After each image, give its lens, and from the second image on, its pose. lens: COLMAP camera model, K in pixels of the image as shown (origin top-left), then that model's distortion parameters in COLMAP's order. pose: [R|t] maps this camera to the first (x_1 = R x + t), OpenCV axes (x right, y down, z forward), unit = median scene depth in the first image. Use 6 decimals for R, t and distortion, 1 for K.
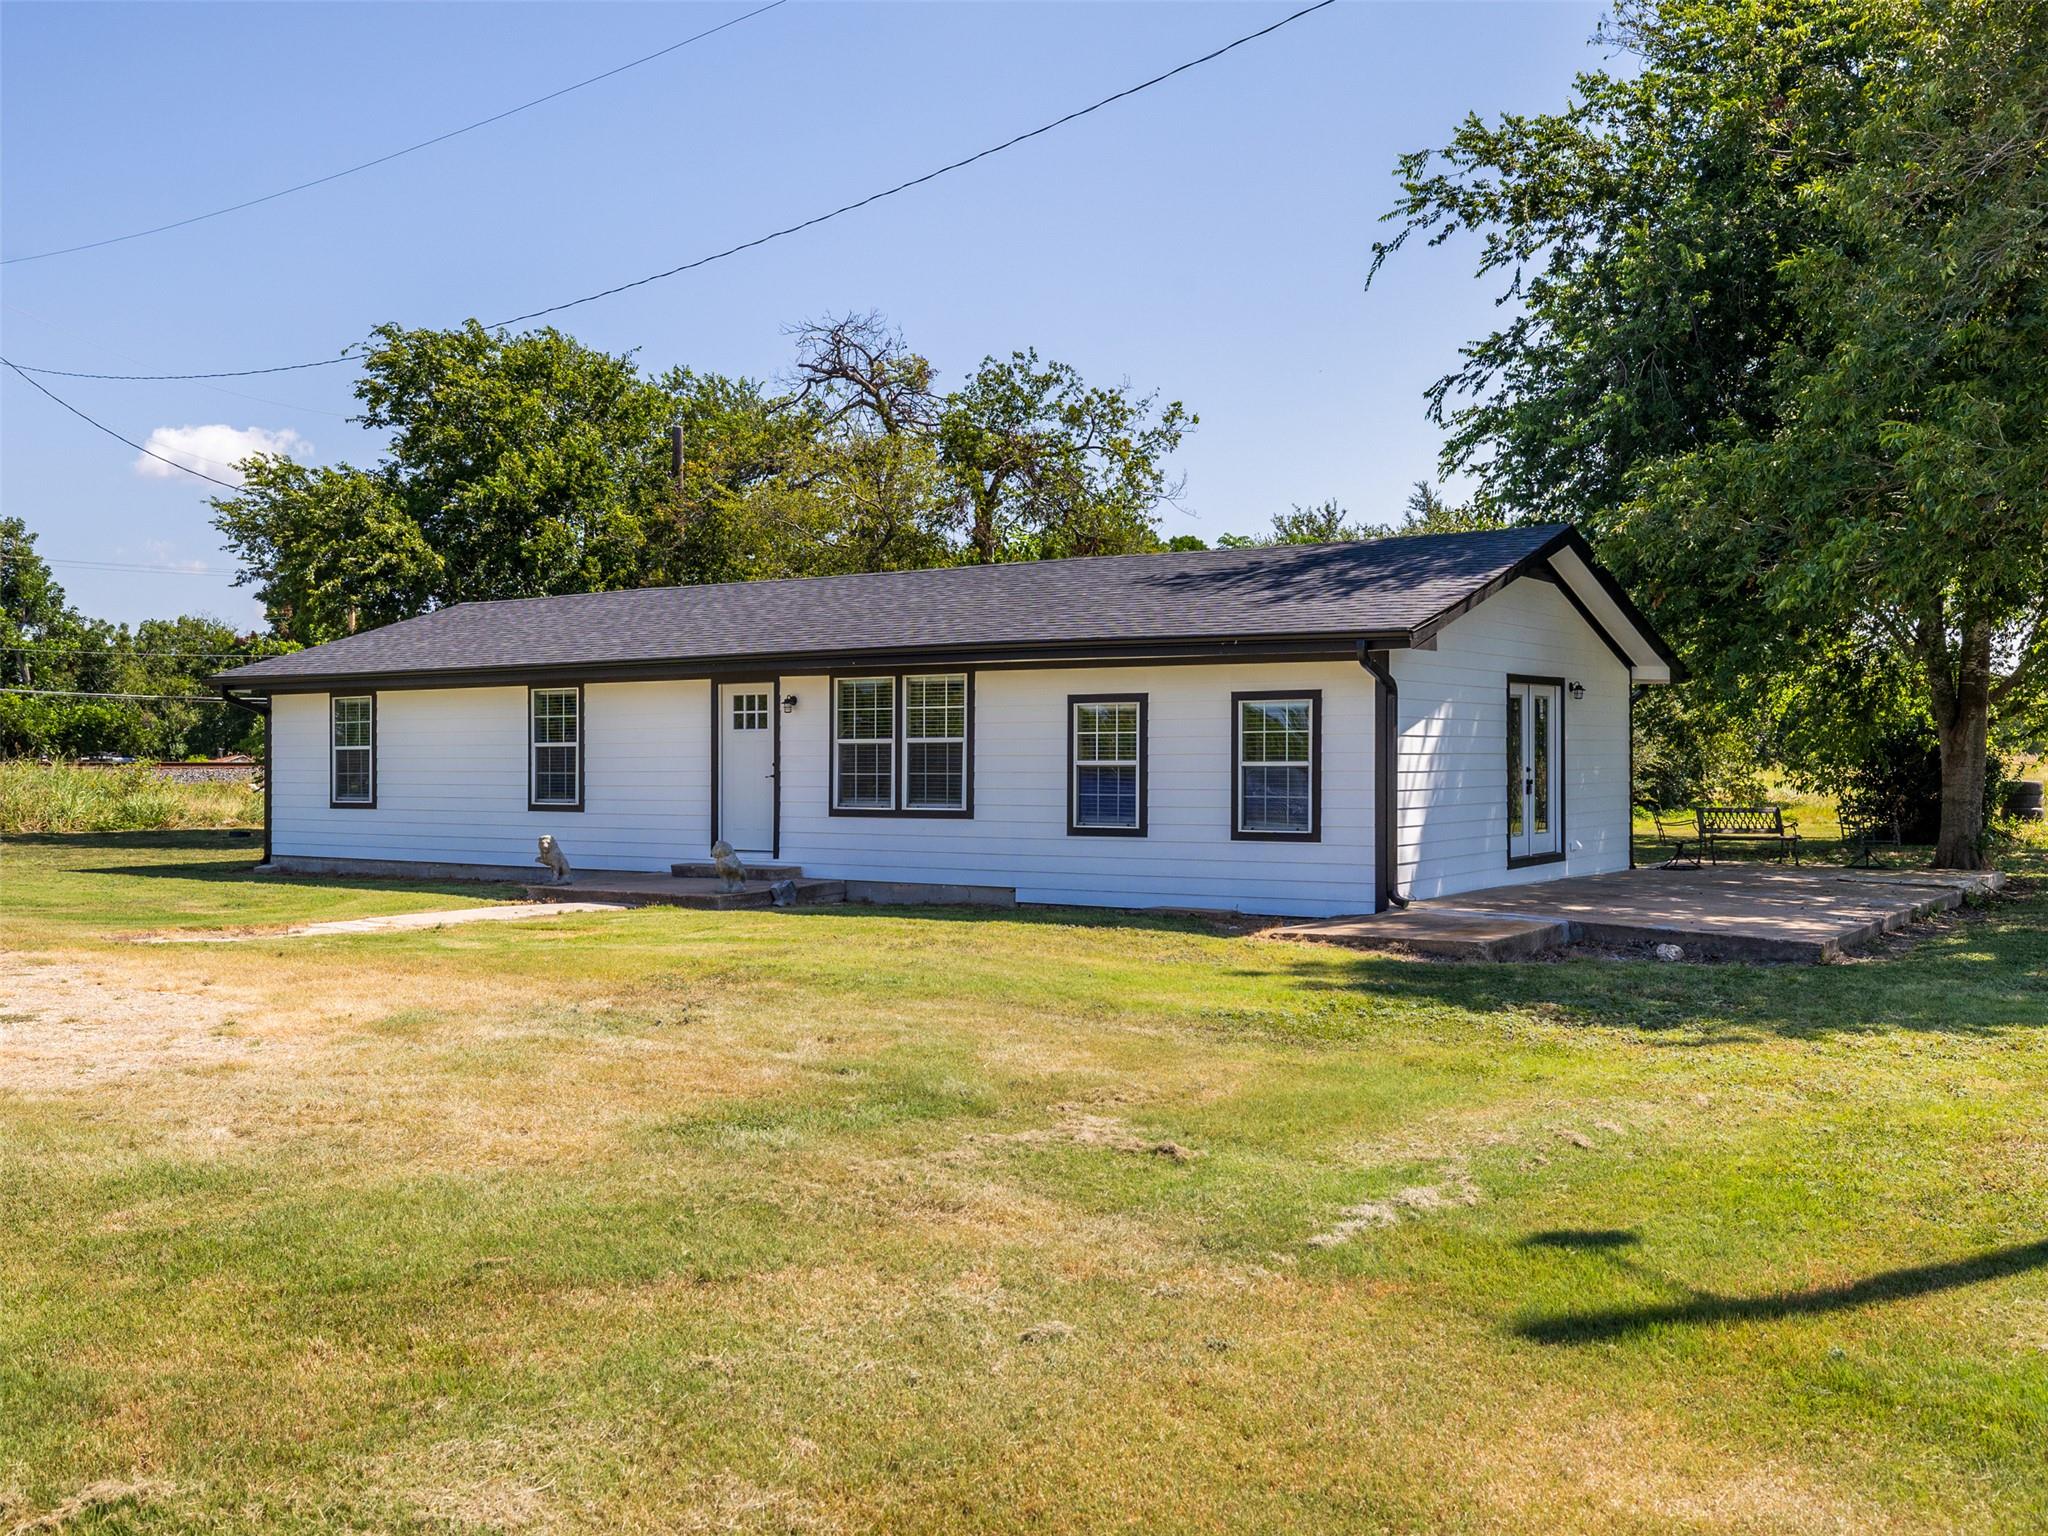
lens RADIAL K [[2122.7, 0, 1024.0], [0, 2122.7, 768.0], [0, 0, 1]] dist [0.001673, -0.003707]
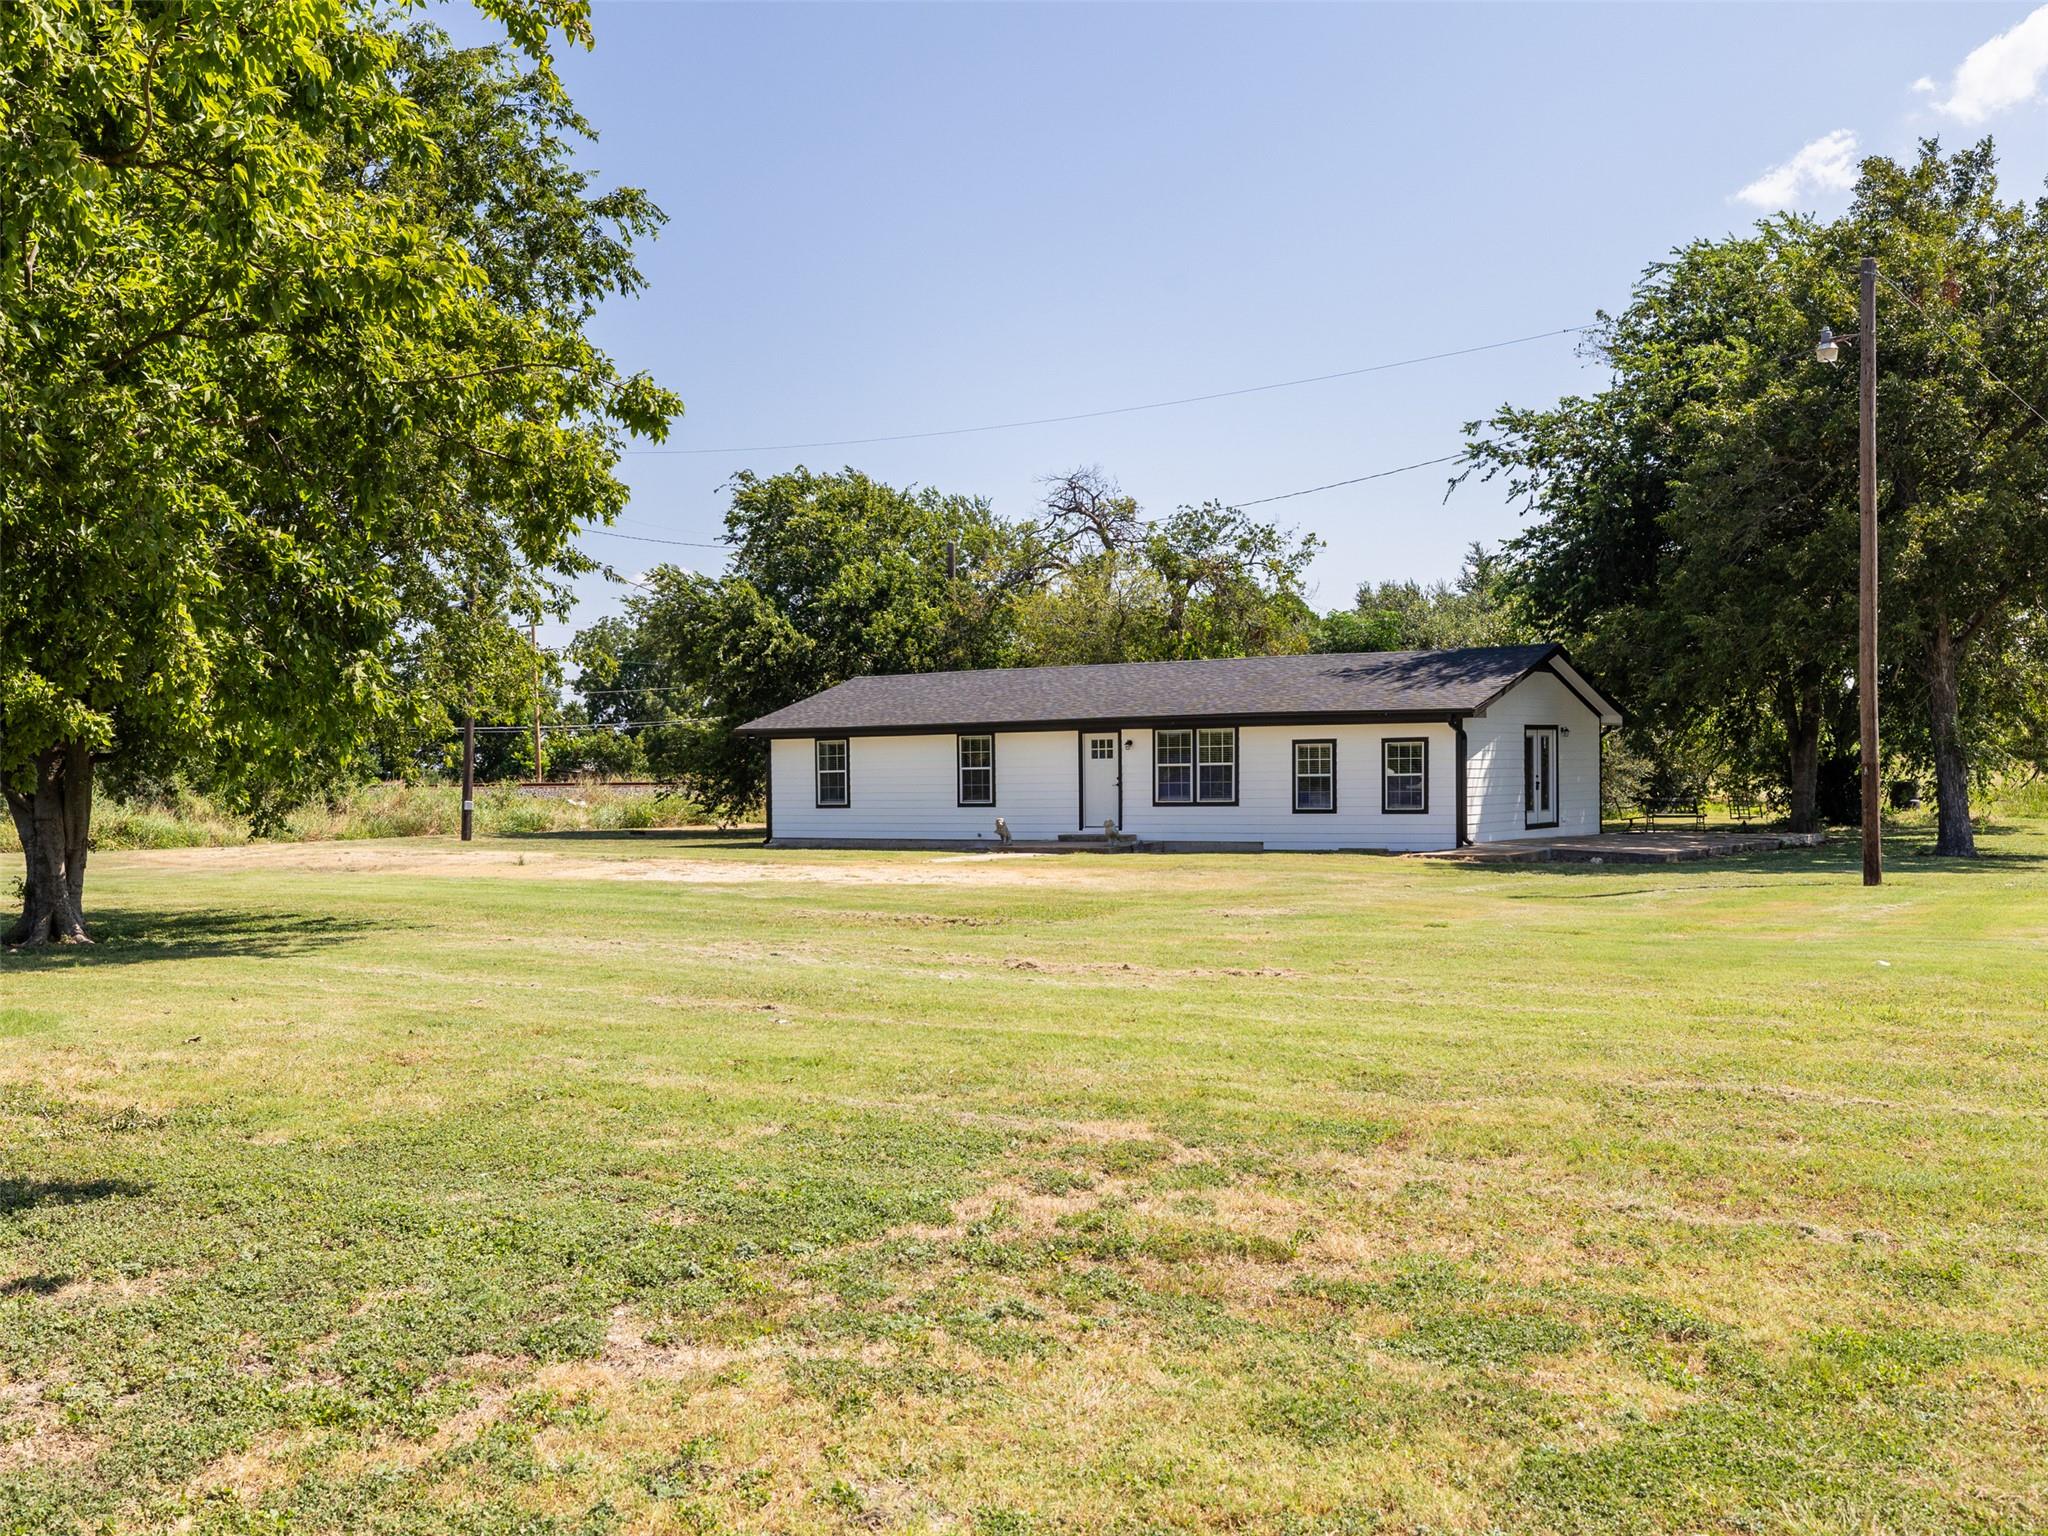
lens RADIAL K [[2503.3, 0, 1021.9], [0, 2503.3, 806.8], [0, 0, 1]] dist [0.133160, 0.000054]
pose [[0.999911, -0.011855, 0.006183, -0.206446], [0.011796, 0.999885, 0.009513, 0.001312], [-0.006295, -0.009440, 0.999936, -1.090267]]
